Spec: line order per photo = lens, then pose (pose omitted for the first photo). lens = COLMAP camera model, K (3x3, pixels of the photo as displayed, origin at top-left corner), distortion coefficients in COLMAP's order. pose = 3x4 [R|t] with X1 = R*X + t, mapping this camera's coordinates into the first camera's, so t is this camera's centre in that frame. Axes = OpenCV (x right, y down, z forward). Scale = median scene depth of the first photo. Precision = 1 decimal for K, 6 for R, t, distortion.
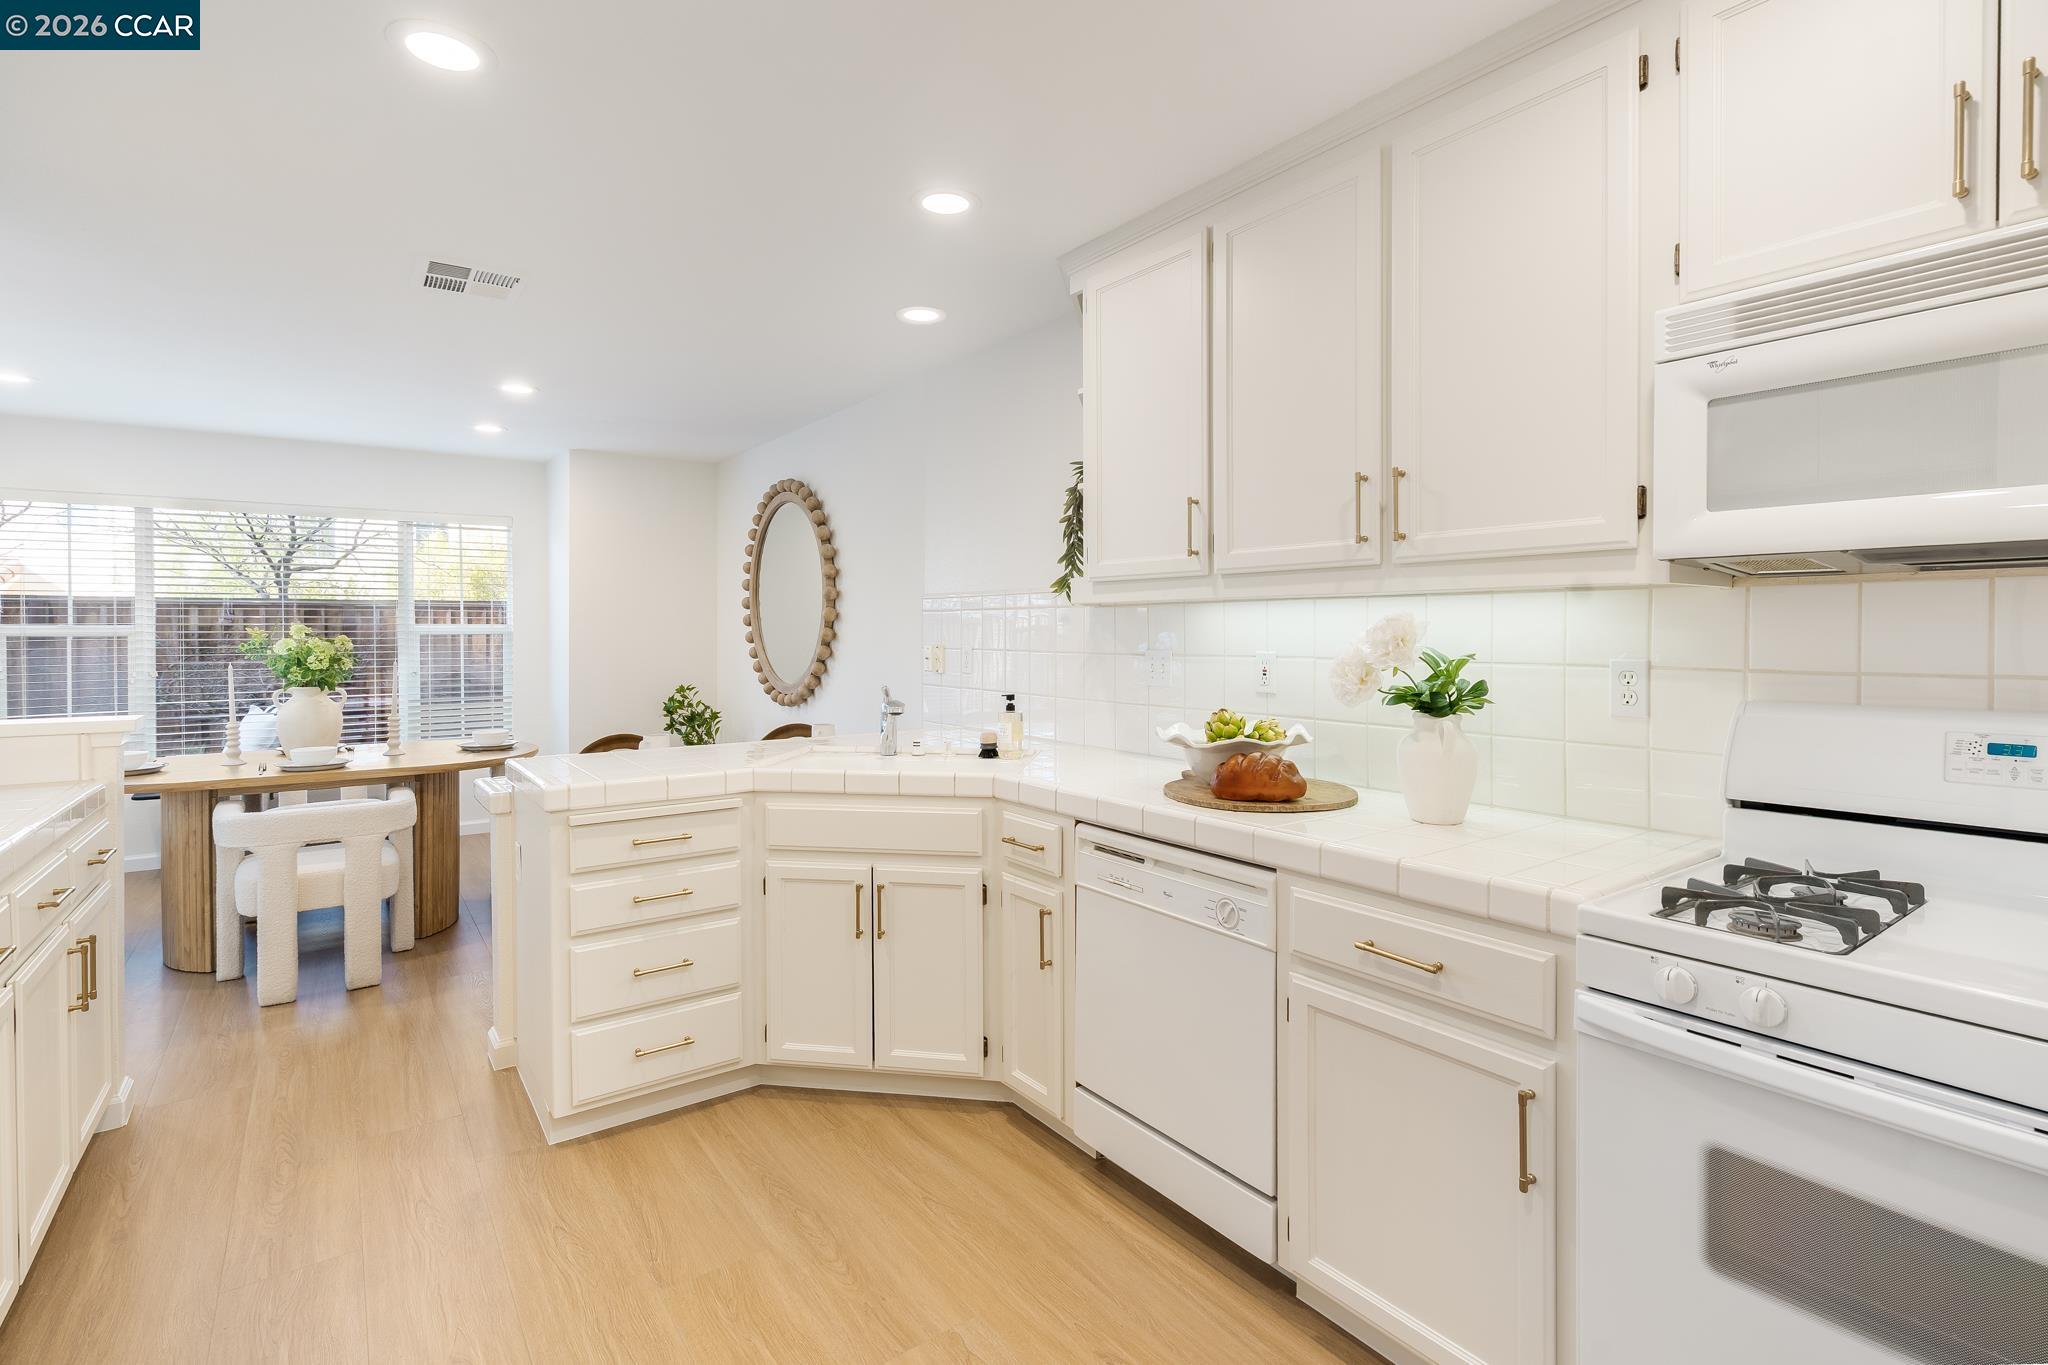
lens RADIAL K [[941.3, 0, 1010.8], [0, 941.3, 651.4], [0, 0, 1]] dist [-0.005481, 0.001563]
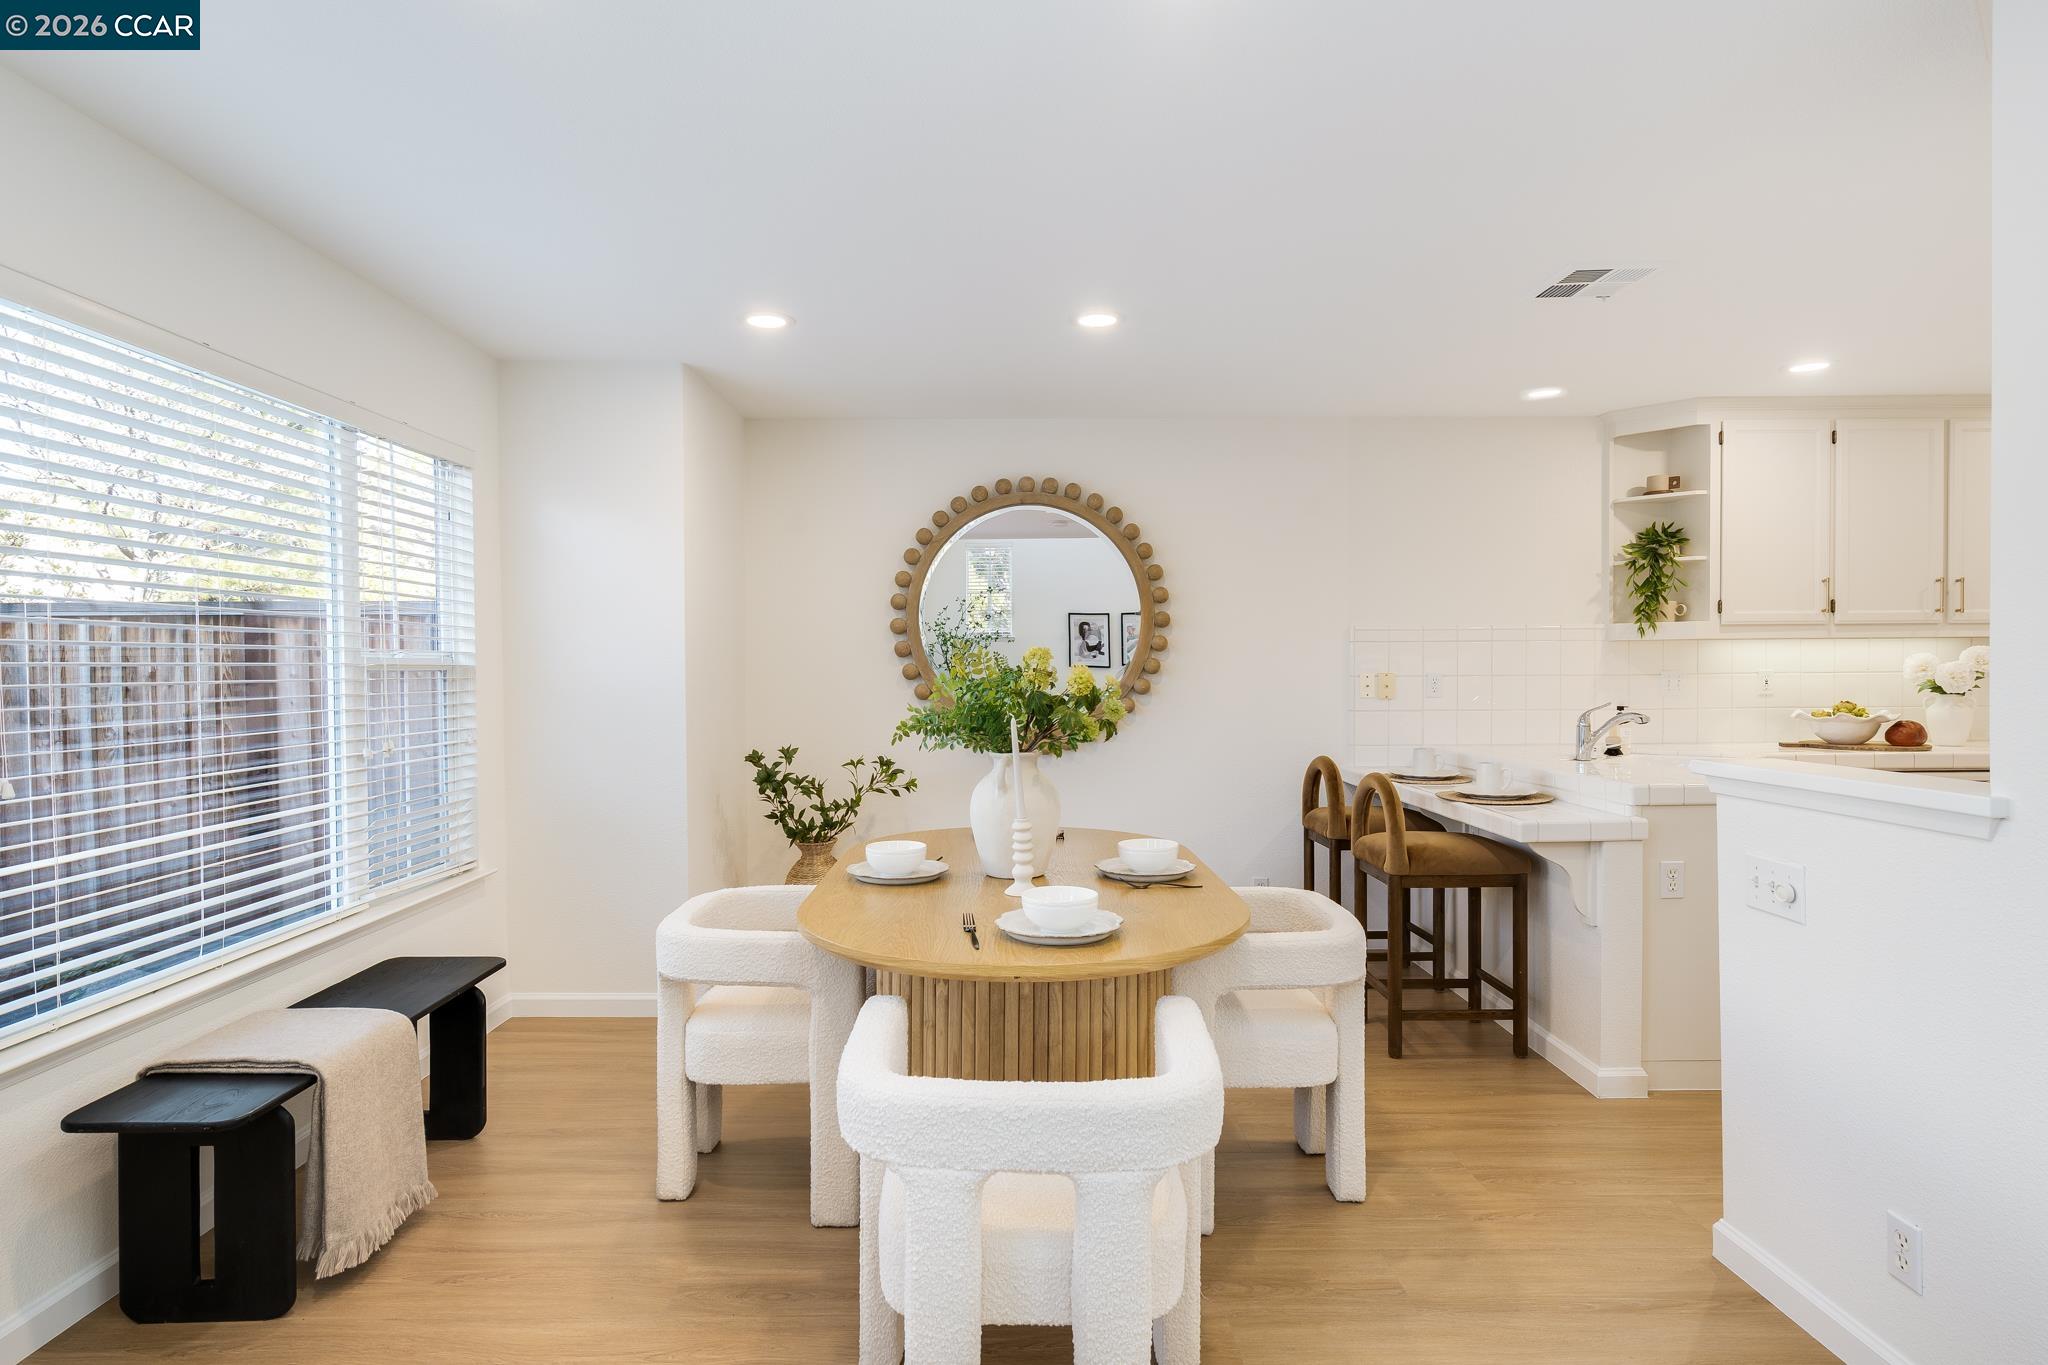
lens RADIAL K [[1070.9, 0, 1007.2], [0, 1070.9, 684.9], [0, 0, 1]] dist [-0.006035, 0.004398]
pose [[0.574986, -0.022782, 0.817846, -1.773875], [0.025505, 0.999626, 0.009914, -0.021793], [-0.817766, 0.015158, 0.575352, 0.868659]]
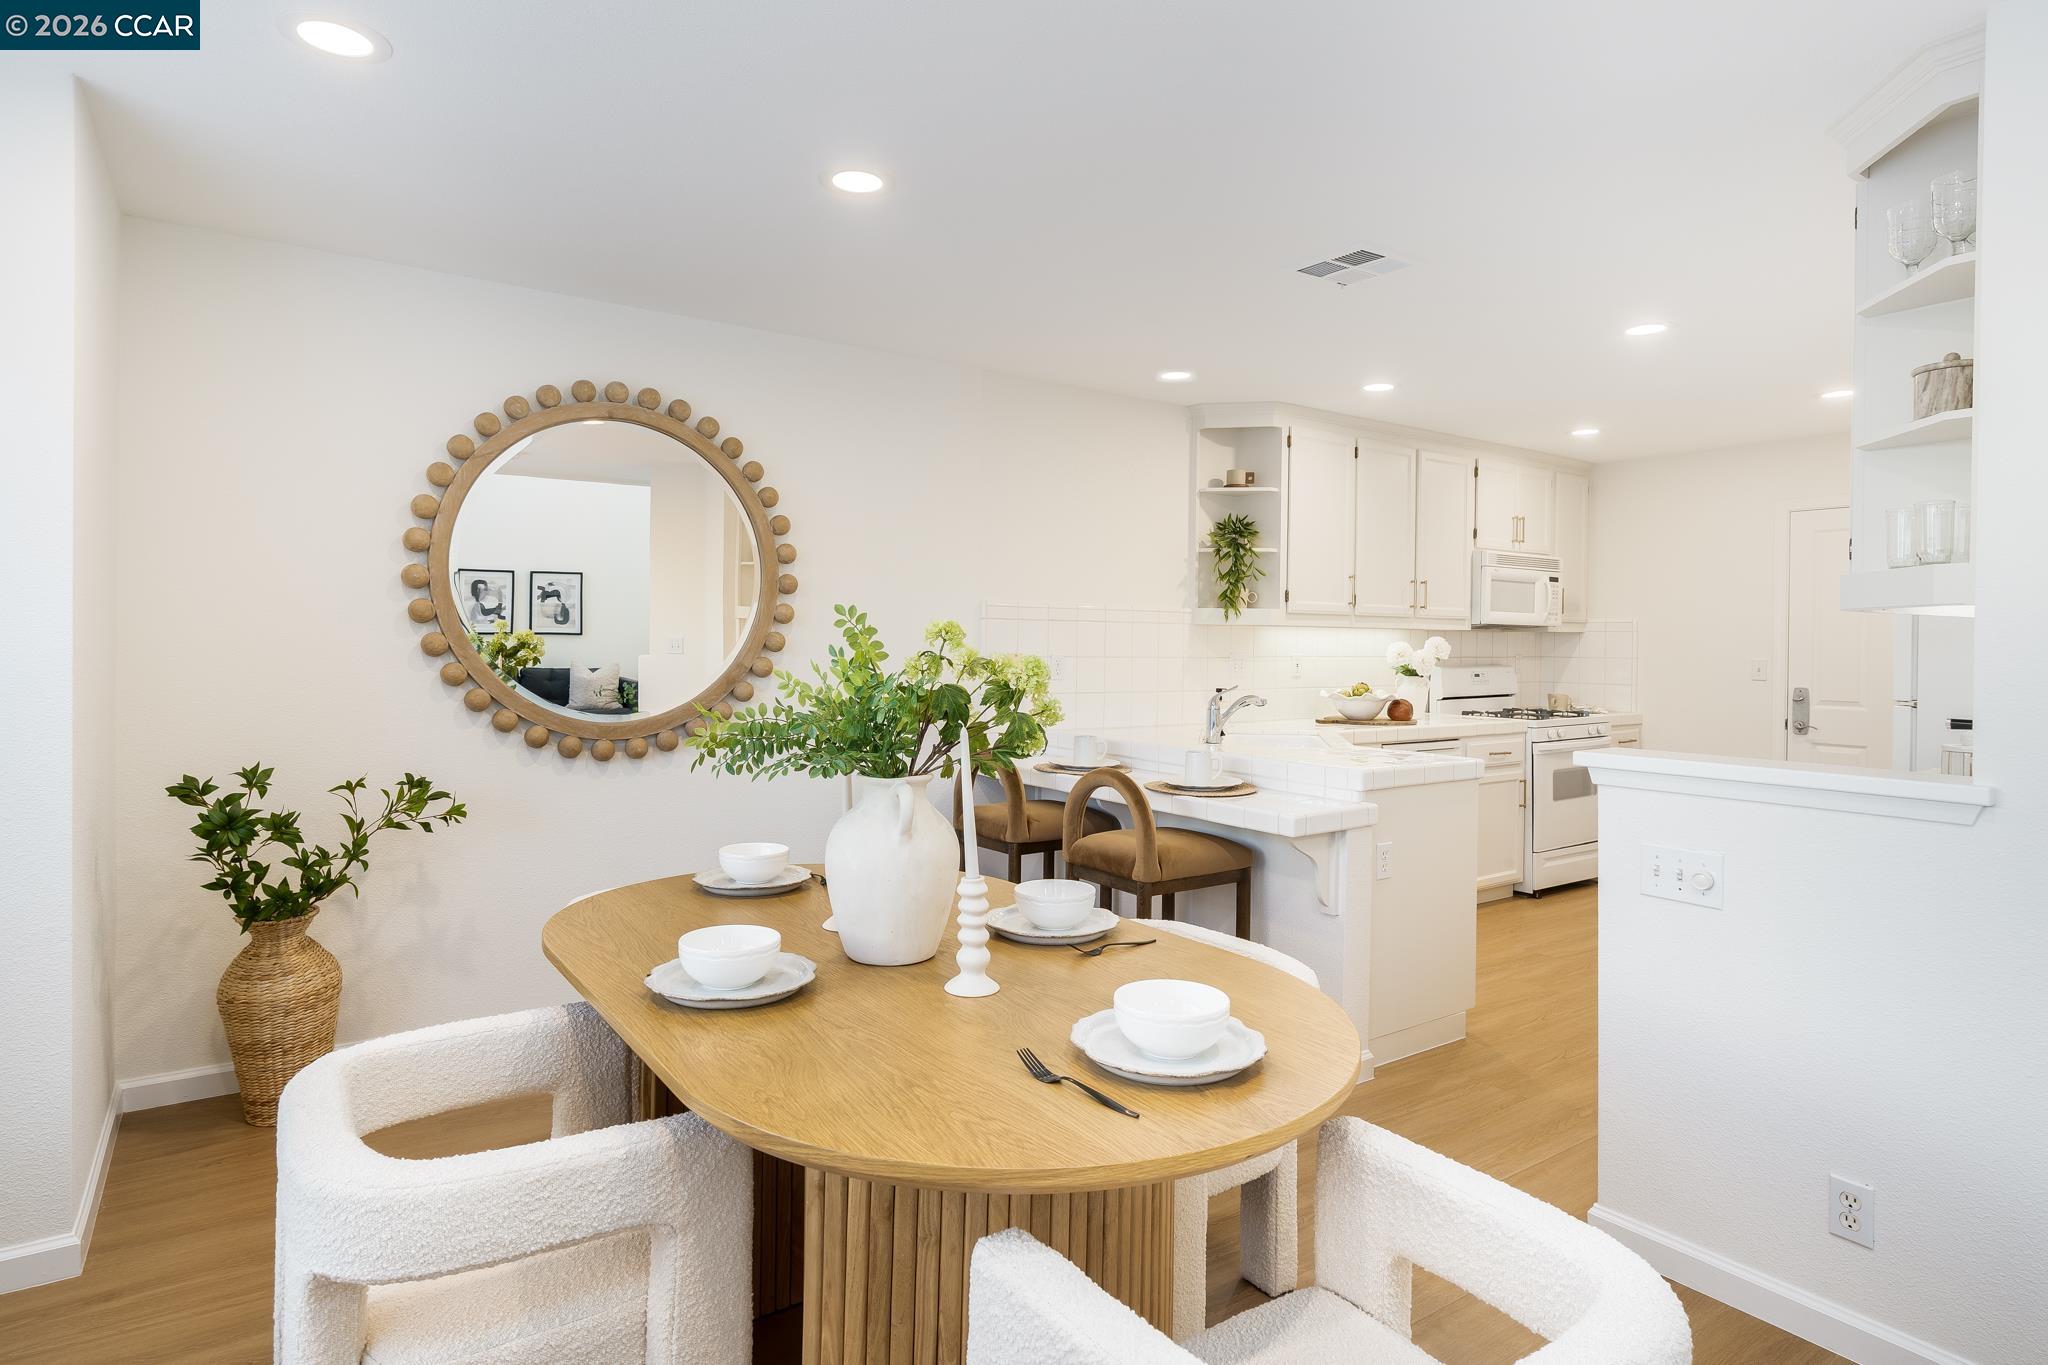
lens RADIAL K [[1110.2, 0, 1023.1], [0, 1110.2, 648.8], [0, 0, 1]] dist [-0.001015, 0.002962]
pose [[0.004211, -0.013739, 0.999897, -1.664236], [0.006320, 0.999886, 0.013712, -0.036982], [-0.999971, 0.006261, 0.004297, 1.318690]]
